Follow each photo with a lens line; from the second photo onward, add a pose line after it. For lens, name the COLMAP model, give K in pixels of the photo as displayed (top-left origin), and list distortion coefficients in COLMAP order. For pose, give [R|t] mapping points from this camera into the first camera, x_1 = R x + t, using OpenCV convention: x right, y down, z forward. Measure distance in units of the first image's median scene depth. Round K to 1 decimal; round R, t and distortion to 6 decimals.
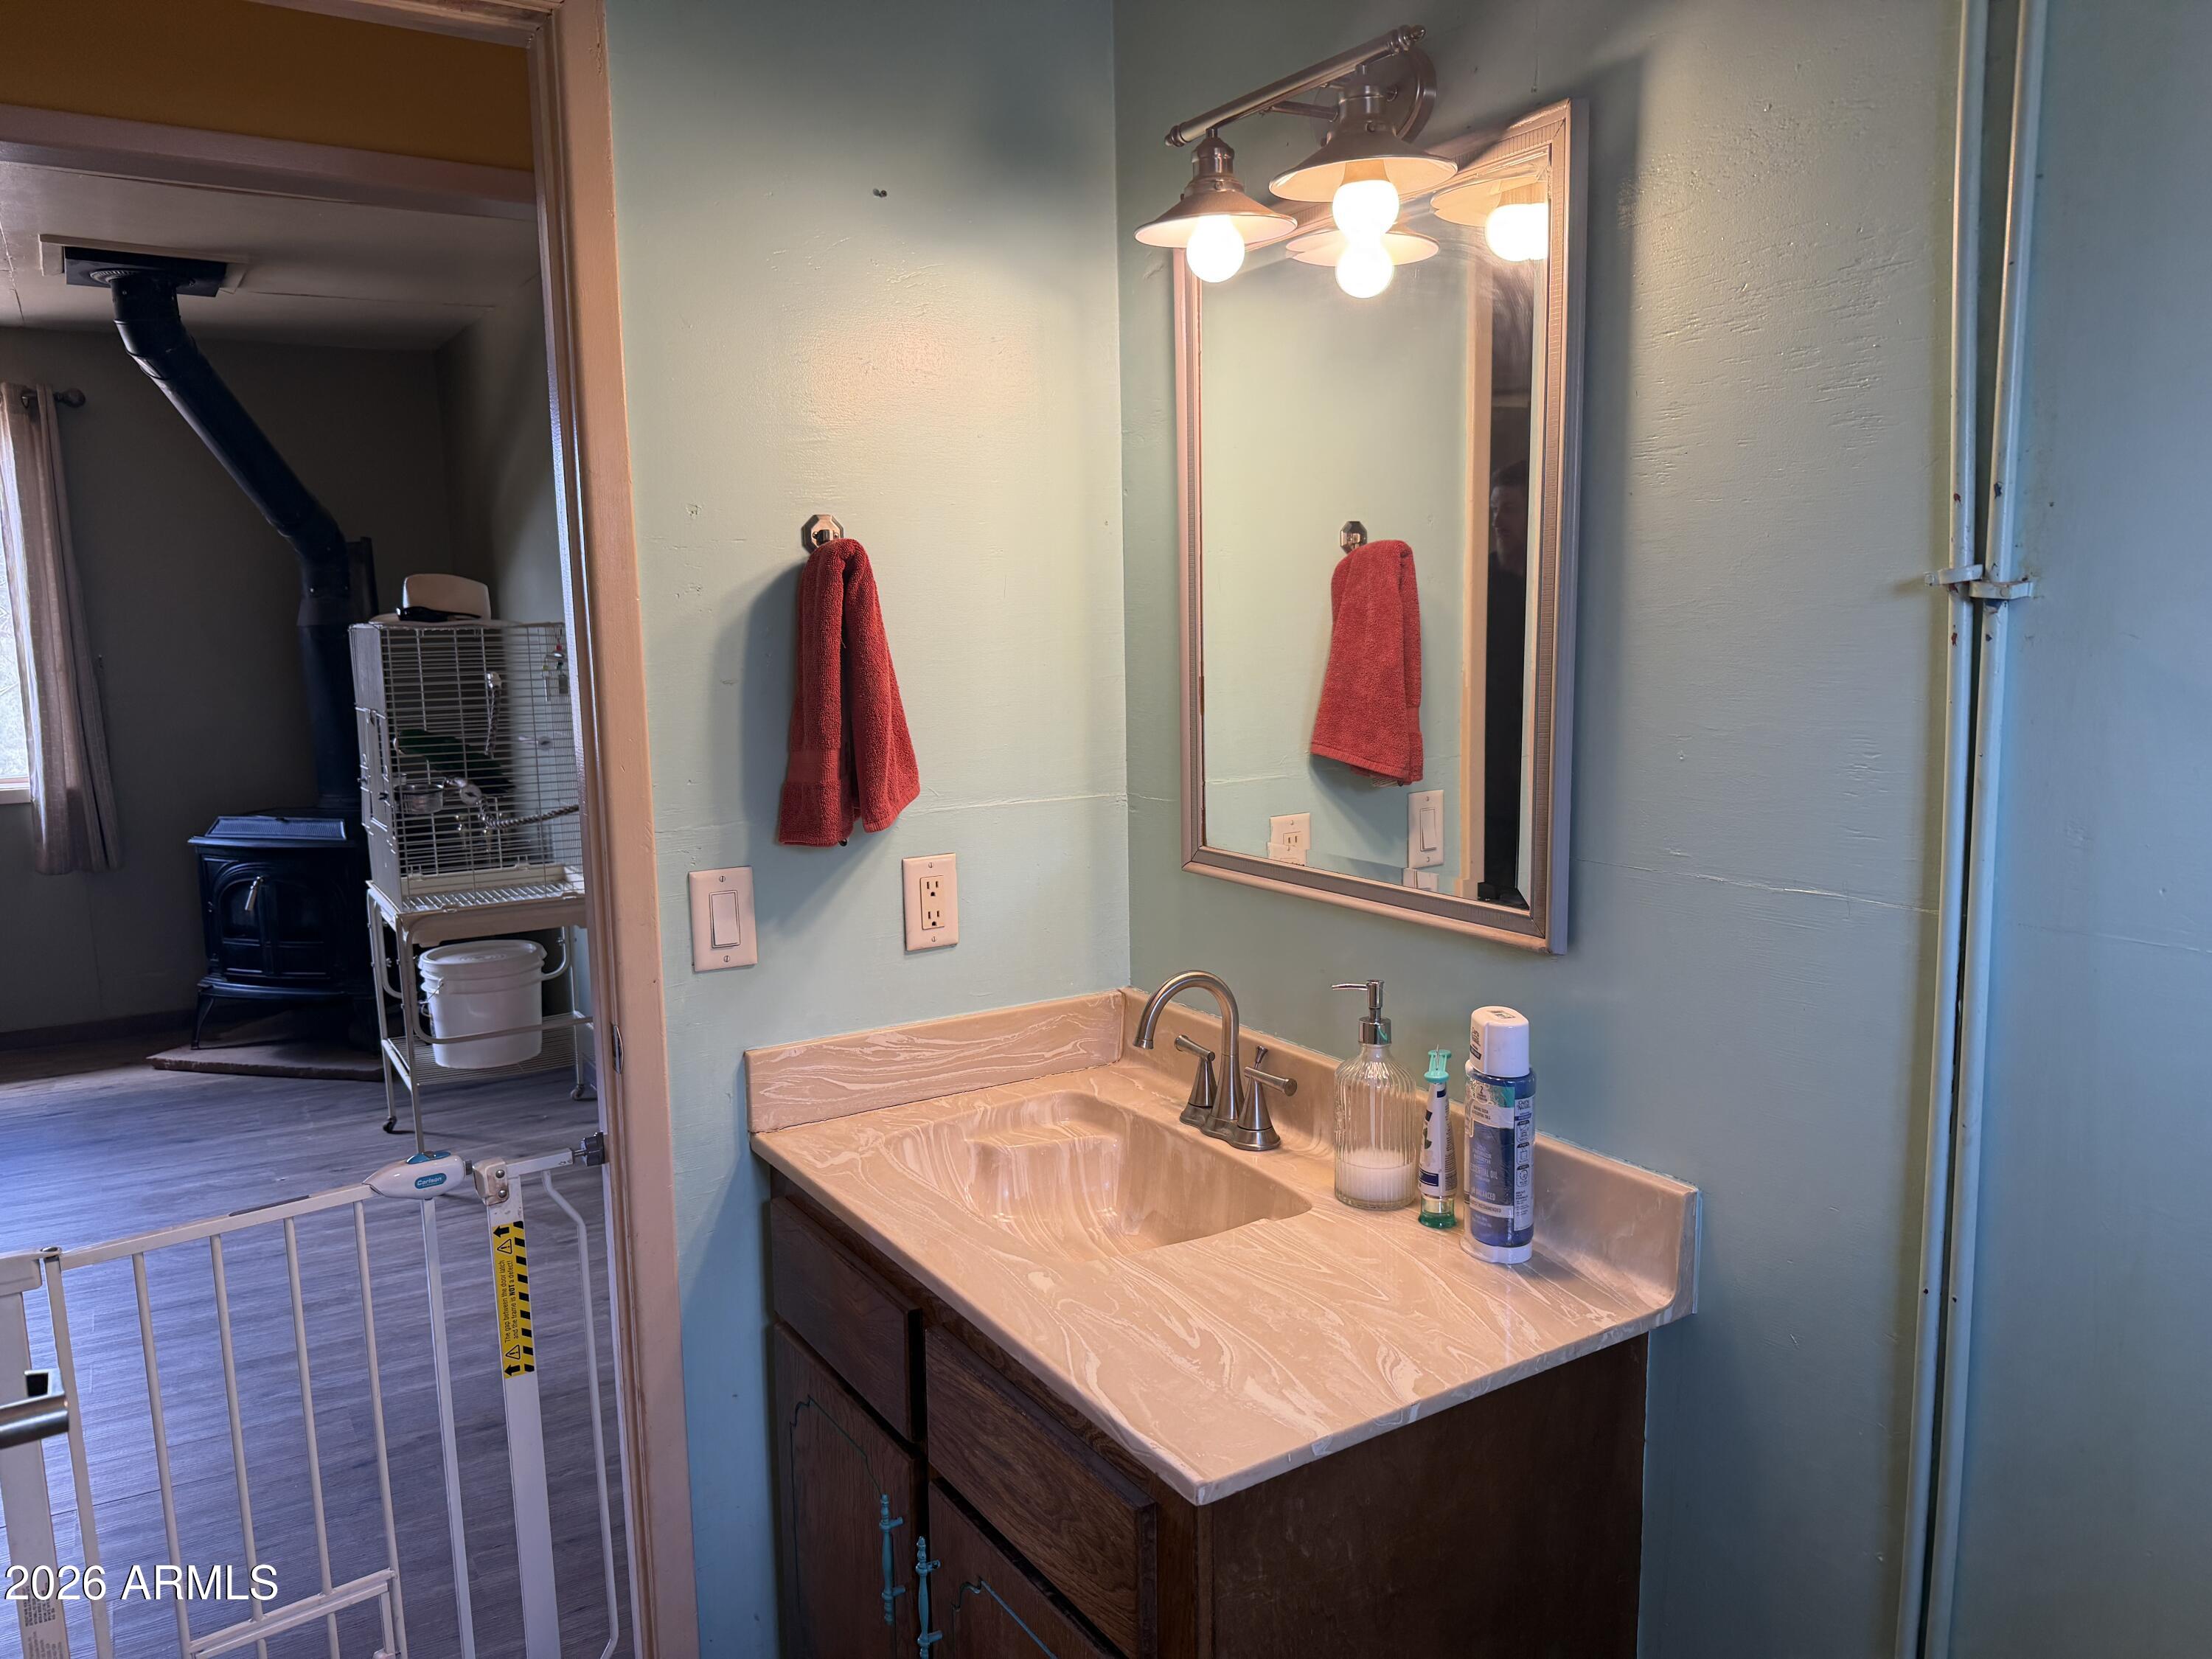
lens RADIAL K [[1581.2, 0, 1103.4], [0, 1581.2, 847.1], [0, 0, 1]] dist [0.065563, -0.096442]
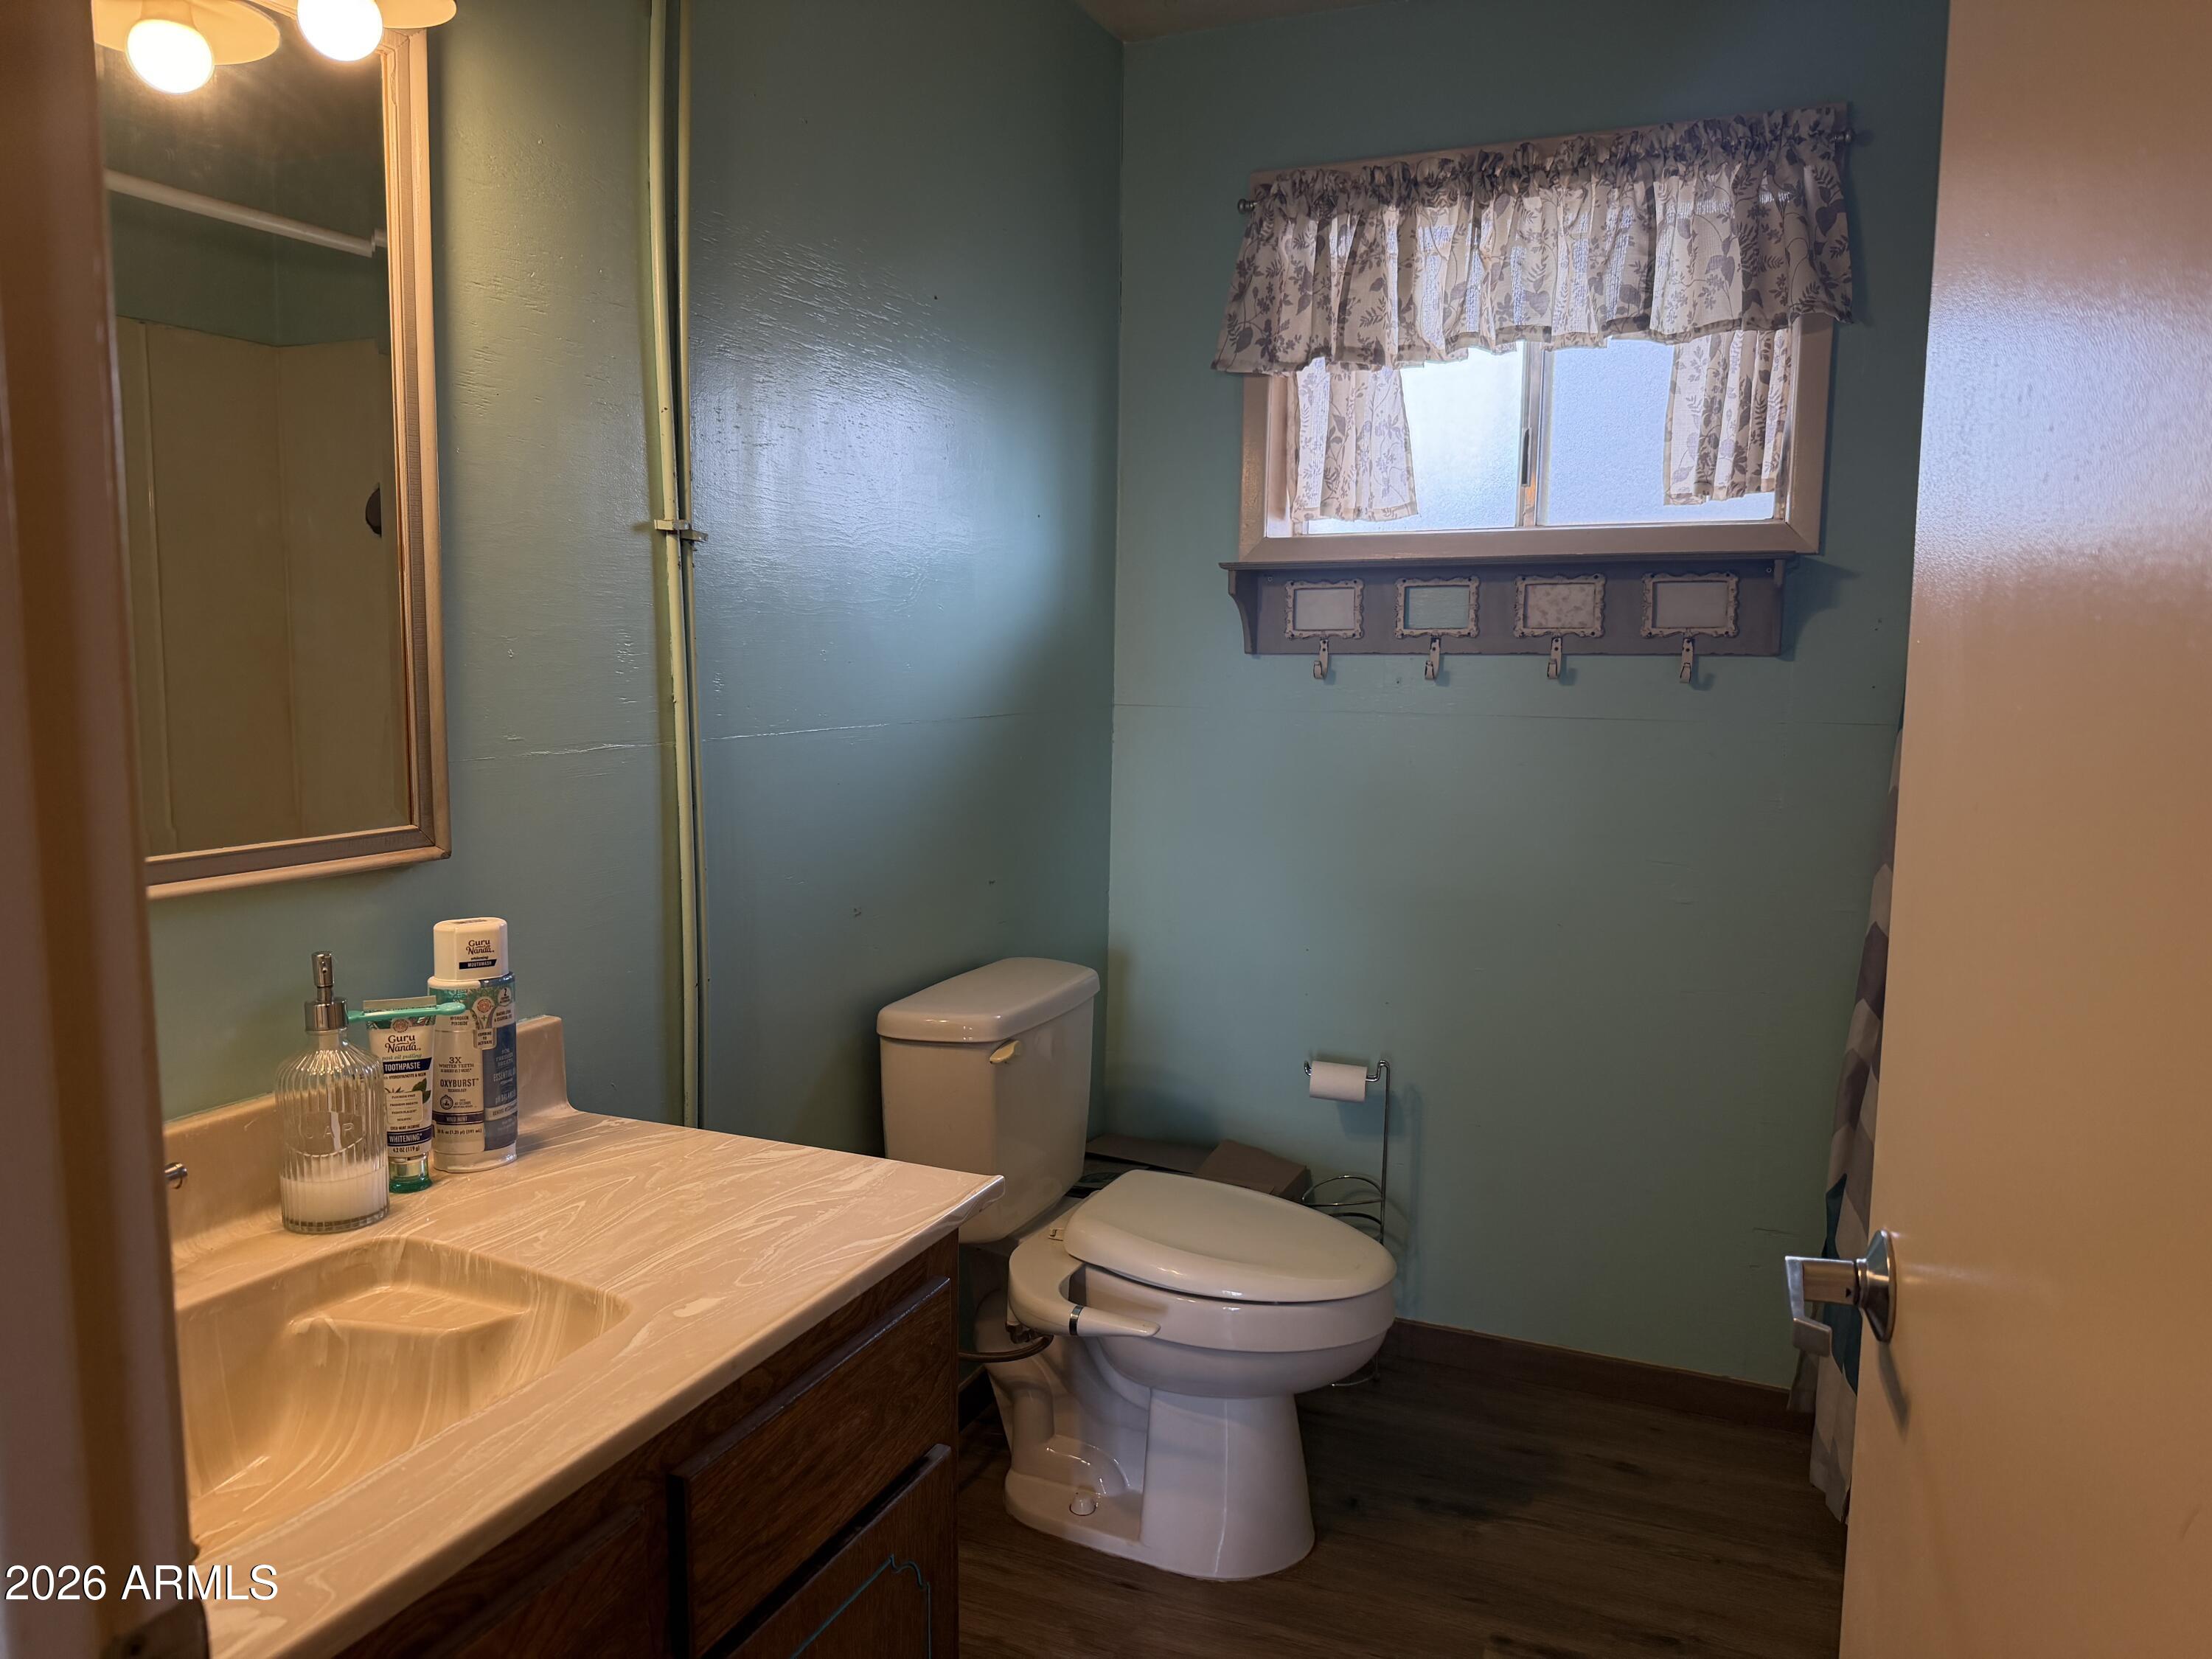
lens RADIAL K [[1581.2, 0, 1103.4], [0, 1581.2, 847.1], [0, 0, 1]] dist [0.065563, -0.096442]
pose [[-0.569158, -0.087345, 0.817576, -0.850727], [0.129022, 0.972536, 0.193719, -0.089183], [-0.812042, 0.215742, -0.542257, 1.303719]]
